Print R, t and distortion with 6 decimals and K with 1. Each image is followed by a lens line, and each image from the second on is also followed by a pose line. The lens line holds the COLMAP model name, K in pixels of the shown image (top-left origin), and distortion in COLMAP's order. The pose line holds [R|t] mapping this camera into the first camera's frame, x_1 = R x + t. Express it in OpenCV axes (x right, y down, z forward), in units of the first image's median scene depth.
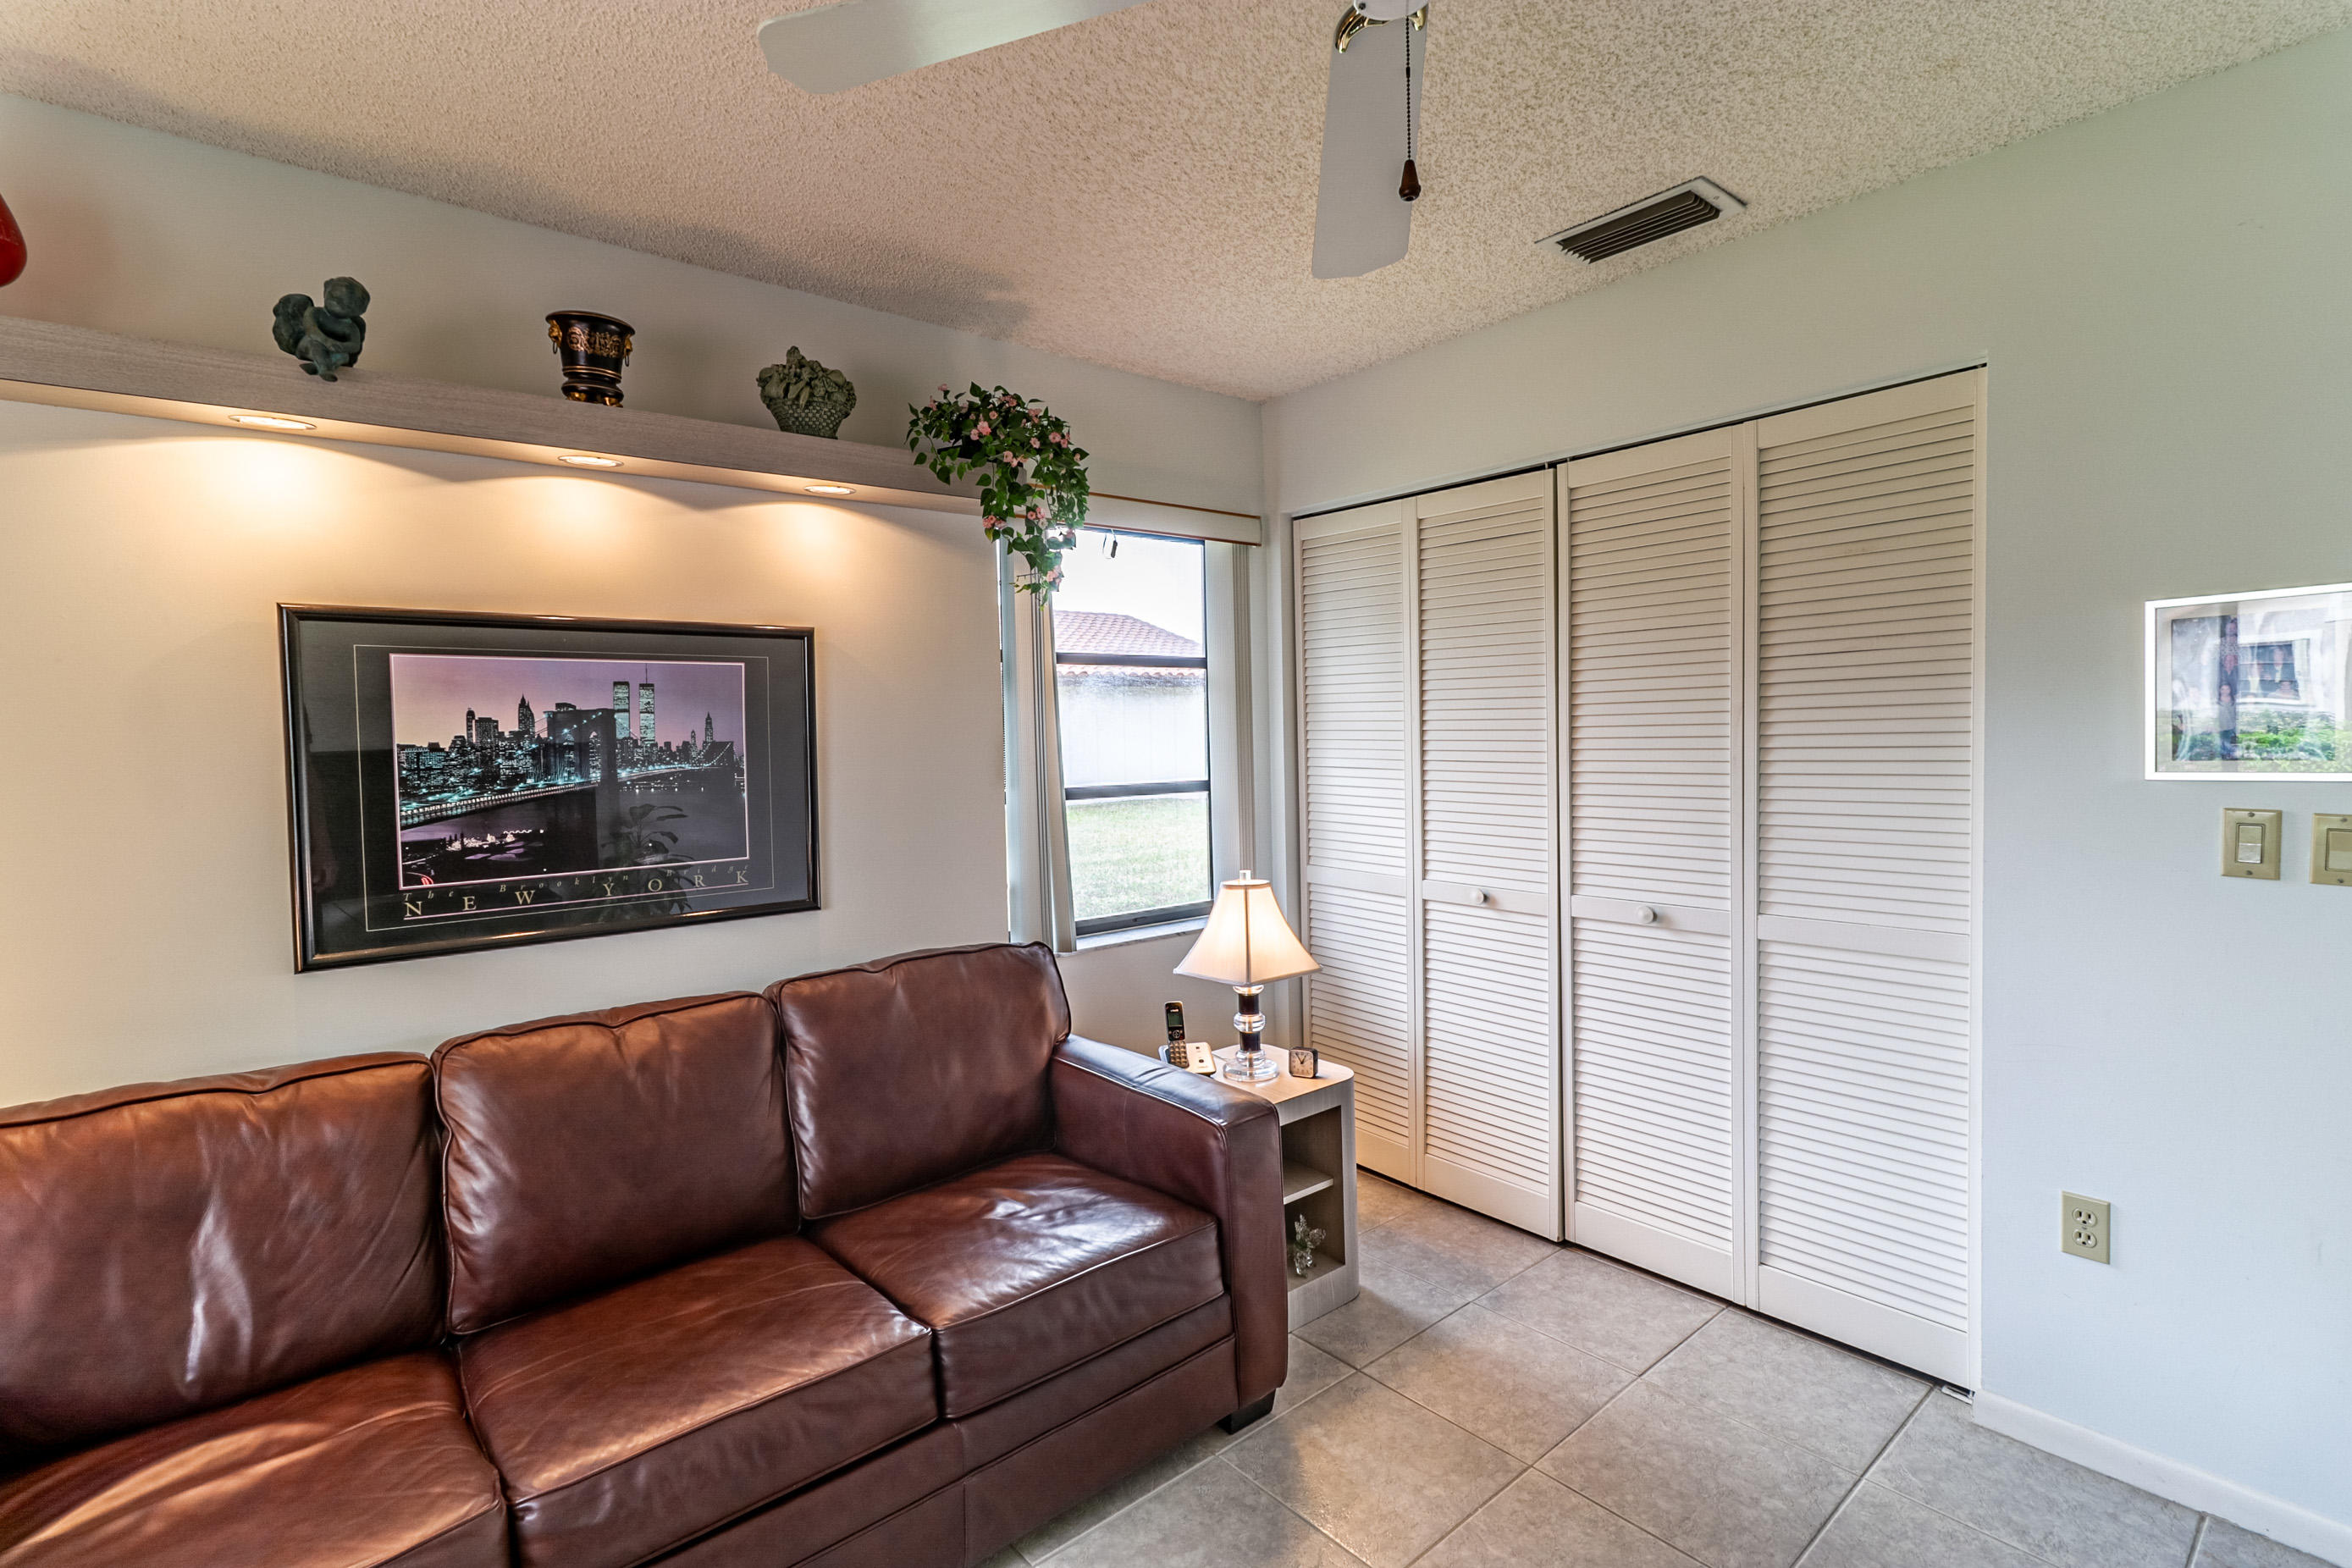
lens RADIAL K [[1085.5, 0, 1168.0], [0, 1085.5, 769.5], [0, 0, 1]] dist [0.002782, 0.000481]
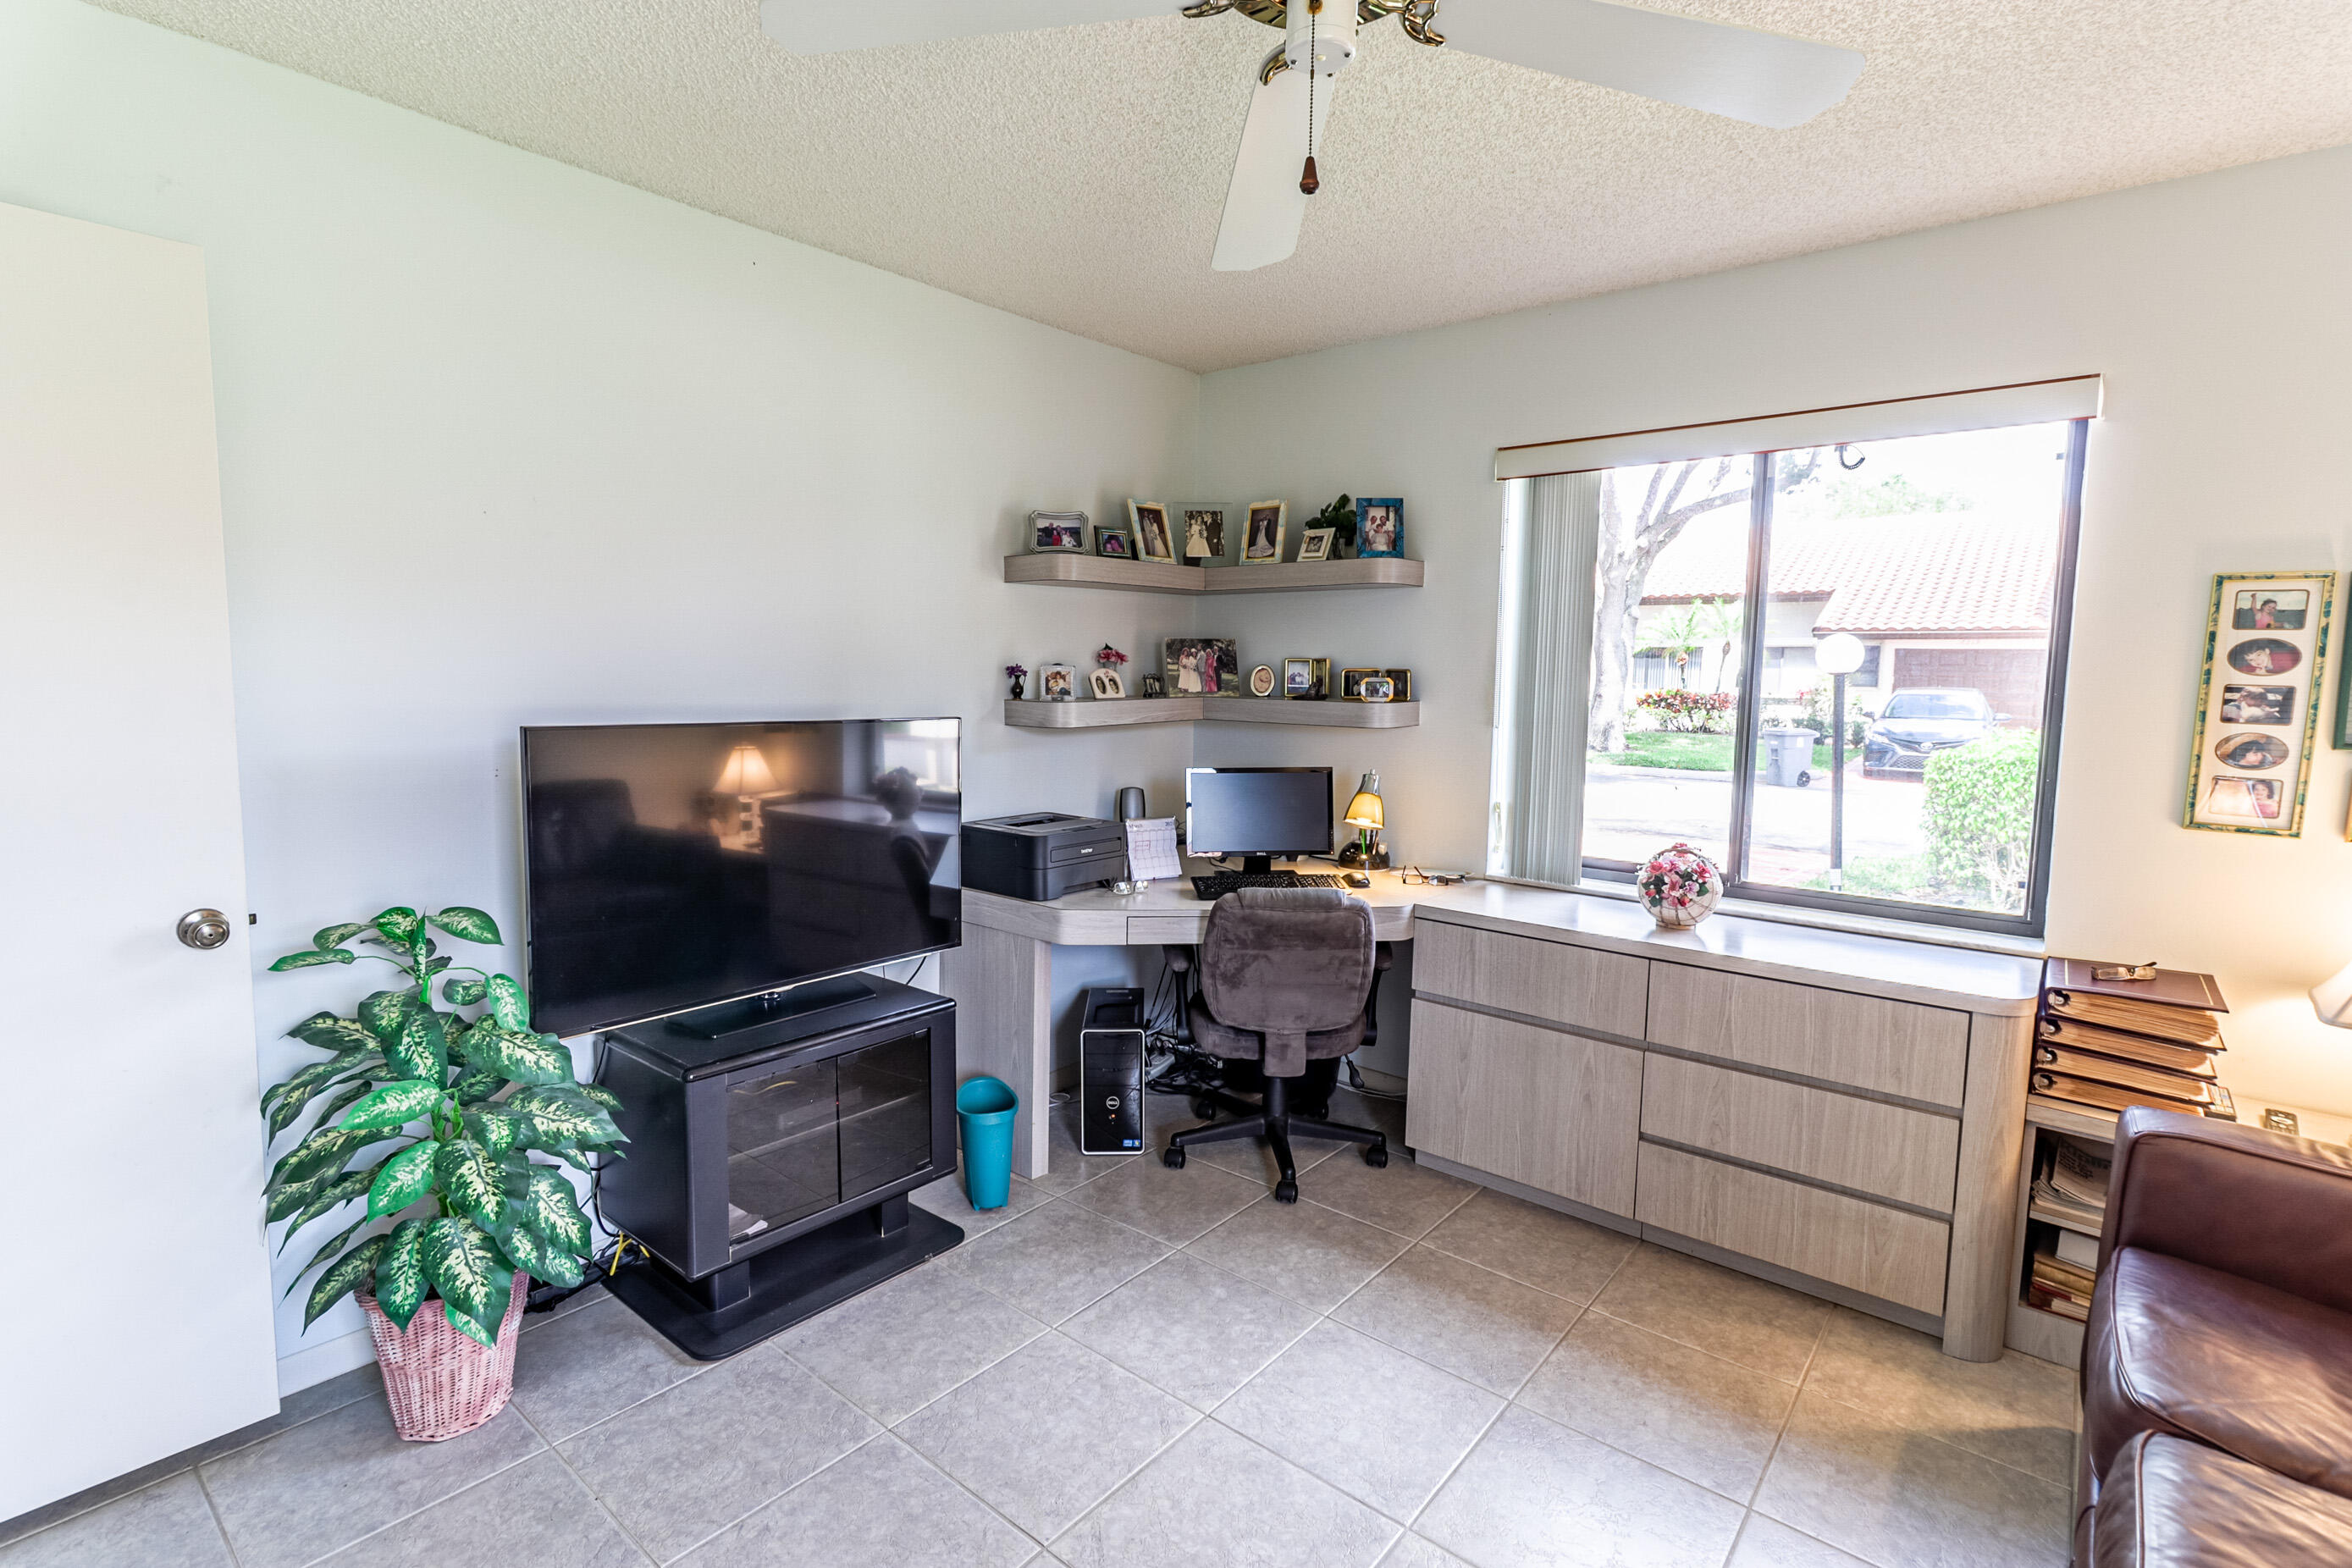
lens RADIAL K [[1093.9, 0, 1170.4], [0, 1093.9, 768.2], [0, 0, 1]] dist [0.002789, 0.001893]
pose [[-0.985212, 0.025874, -0.169373, 0.280413], [0.003543, 0.991397, 0.130841, -0.048272], [0.171301, 0.128306, -0.976828, 1.060538]]
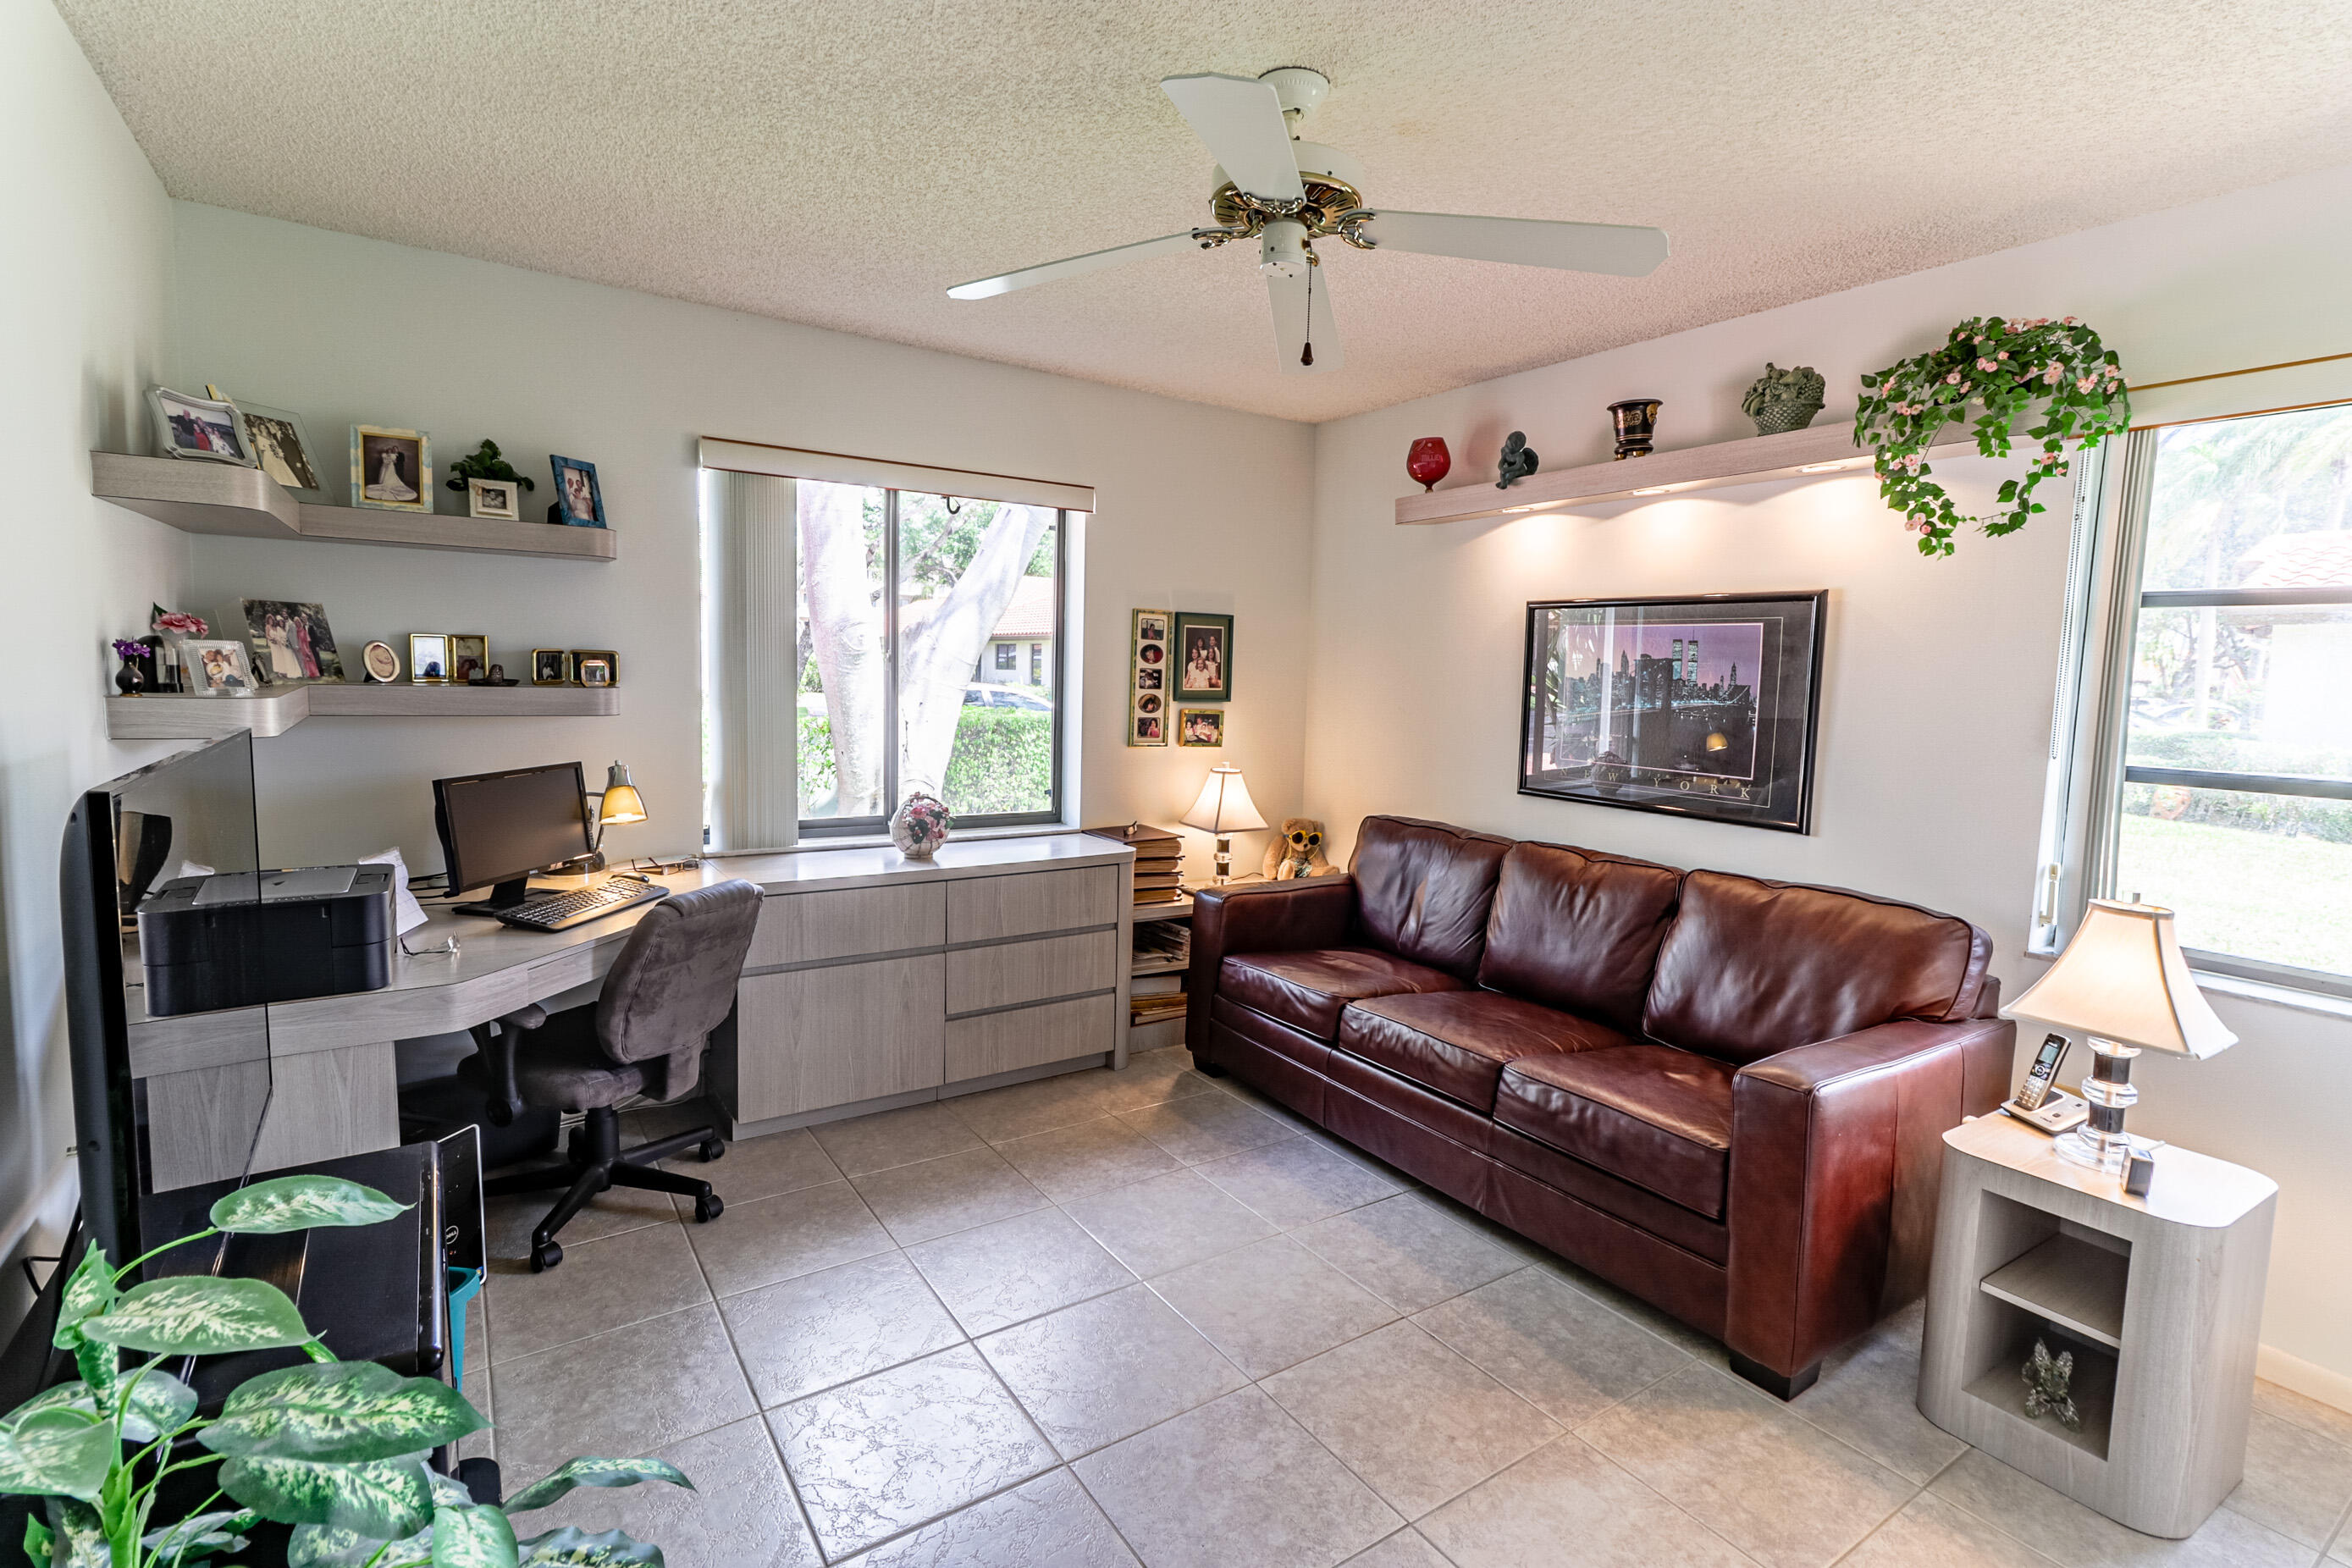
lens RADIAL K [[1093.9, 0, 1170.4], [0, 1093.9, 768.2], [0, 0, 1]] dist [0.002789, 0.001893]
pose [[-0.115123, 0.110483, -0.987188, 1.010604], [-0.058955, 0.991284, 0.117817, -0.043406], [0.991600, 0.071763, -0.107606, 0.504481]]
